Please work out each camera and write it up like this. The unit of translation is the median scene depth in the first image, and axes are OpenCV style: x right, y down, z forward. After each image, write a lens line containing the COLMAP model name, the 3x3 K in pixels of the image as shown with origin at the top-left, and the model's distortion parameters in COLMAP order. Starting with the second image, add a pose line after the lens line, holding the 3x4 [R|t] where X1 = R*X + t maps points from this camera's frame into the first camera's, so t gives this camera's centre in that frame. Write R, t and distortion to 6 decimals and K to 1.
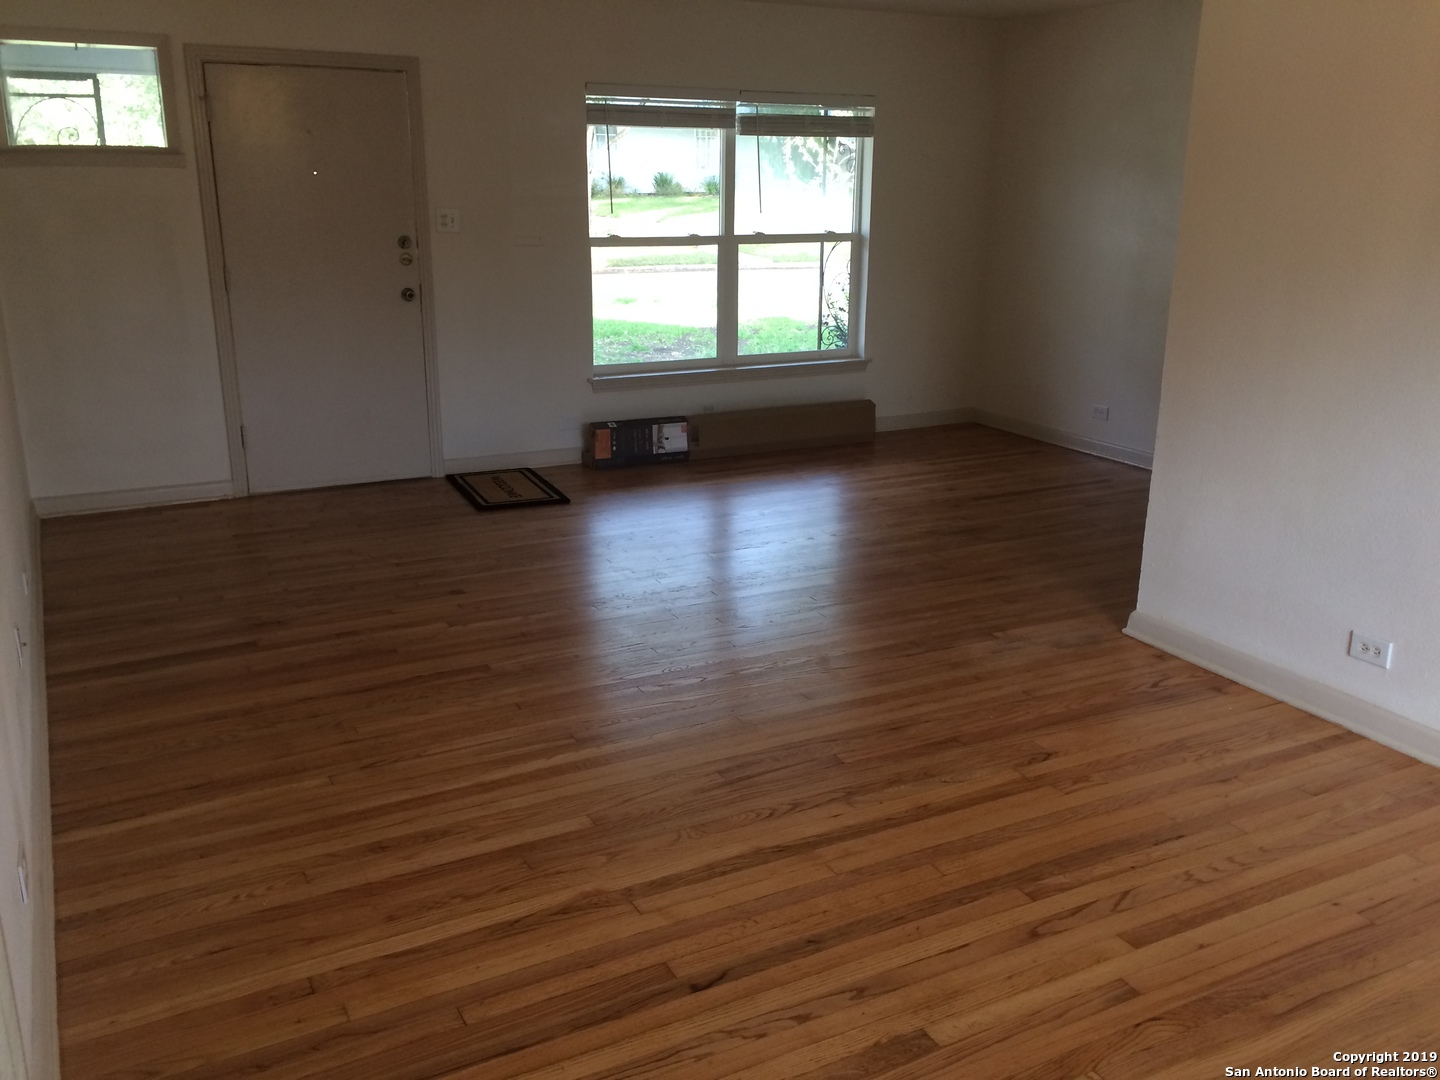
lens RADIAL K [[1222.9, 0, 713.3], [0, 1222.9, 542.9], [0, 0, 1]] dist [0.077682, -0.099878]
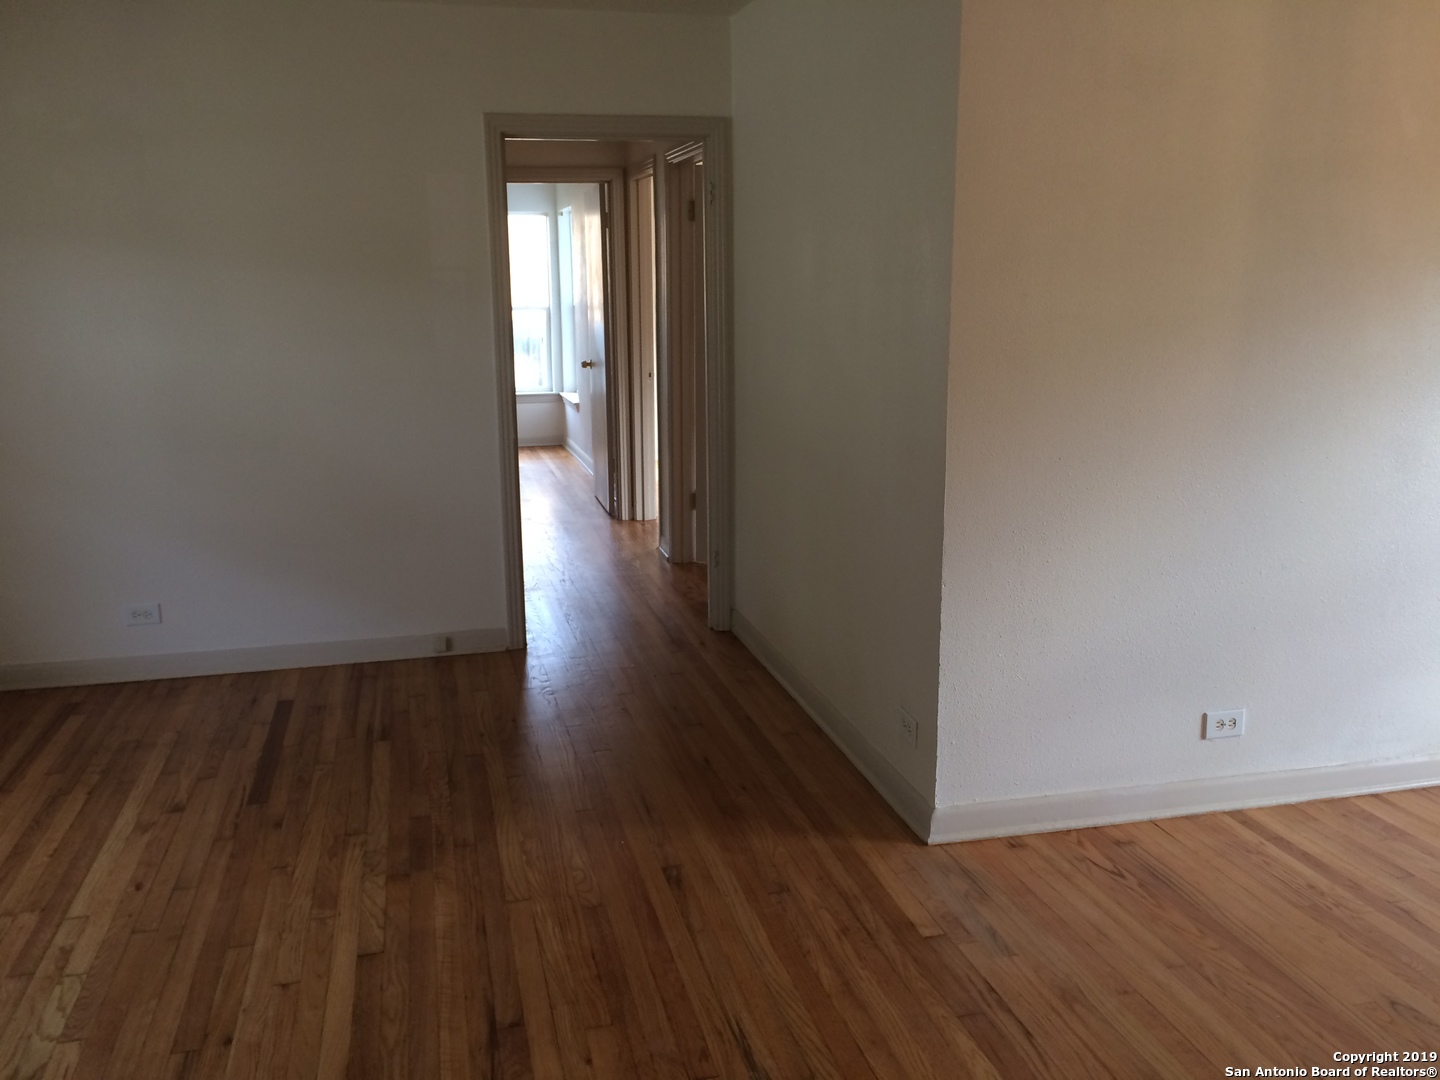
lens RADIAL K [[1222.9, 0, 733.2], [0, 1222.9, 540.4], [0, 0, 1]] dist [0.077682, -0.099878]
pose [[0.235760, -0.216981, 0.947278, -0.405090], [0.285153, 0.947295, 0.146016, -0.272386], [-0.929034, 0.235695, 0.285207, 0.939898]]
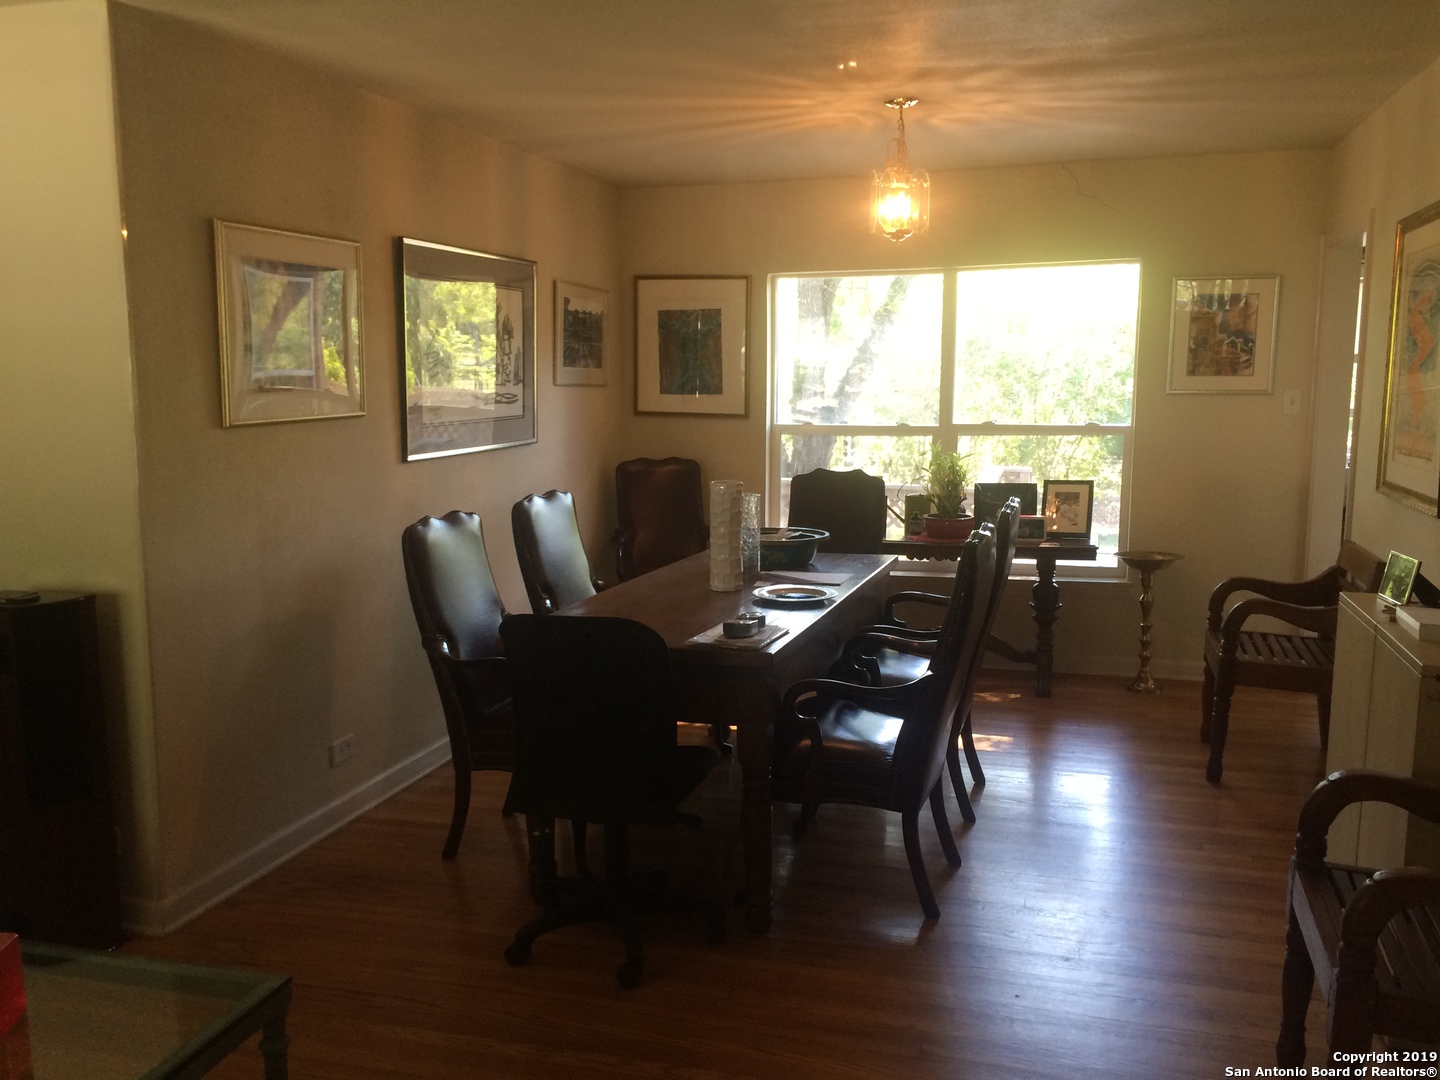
lens RADIAL K [[1222.9, 0, 719.5], [0, 1222.9, 535.0], [0, 0, 1]] dist [0.077682, -0.099878]
pose [[-0.721725, -0.101905, 0.684637, -0.463498], [0.191749, 0.920958, 0.339217, -0.389373], [-0.665090, 0.376100, -0.645139, 1.294751]]
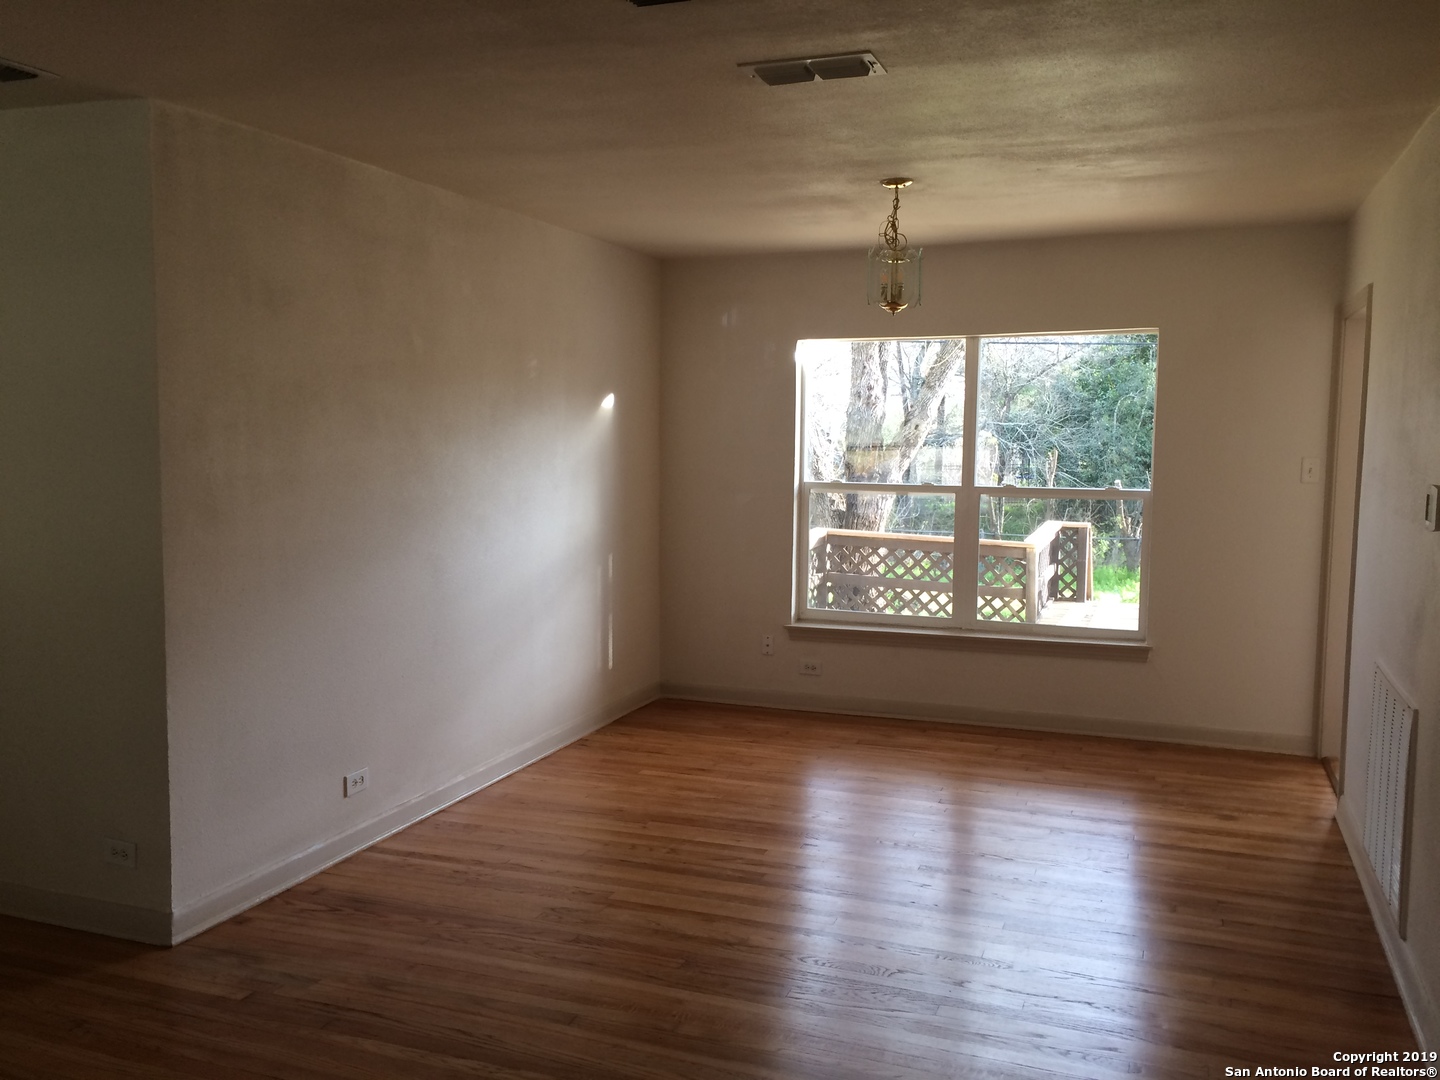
lens RADIAL K [[1222.9, 0, 723.6], [0, 1222.9, 539.2], [0, 0, 1]] dist [0.077682, -0.099878]
pose [[-0.662788, -0.088518, 0.743556, -0.569737], [0.196386, 0.937681, 0.286682, -0.390371], [-0.722595, 0.336034, -0.604100, 1.262097]]
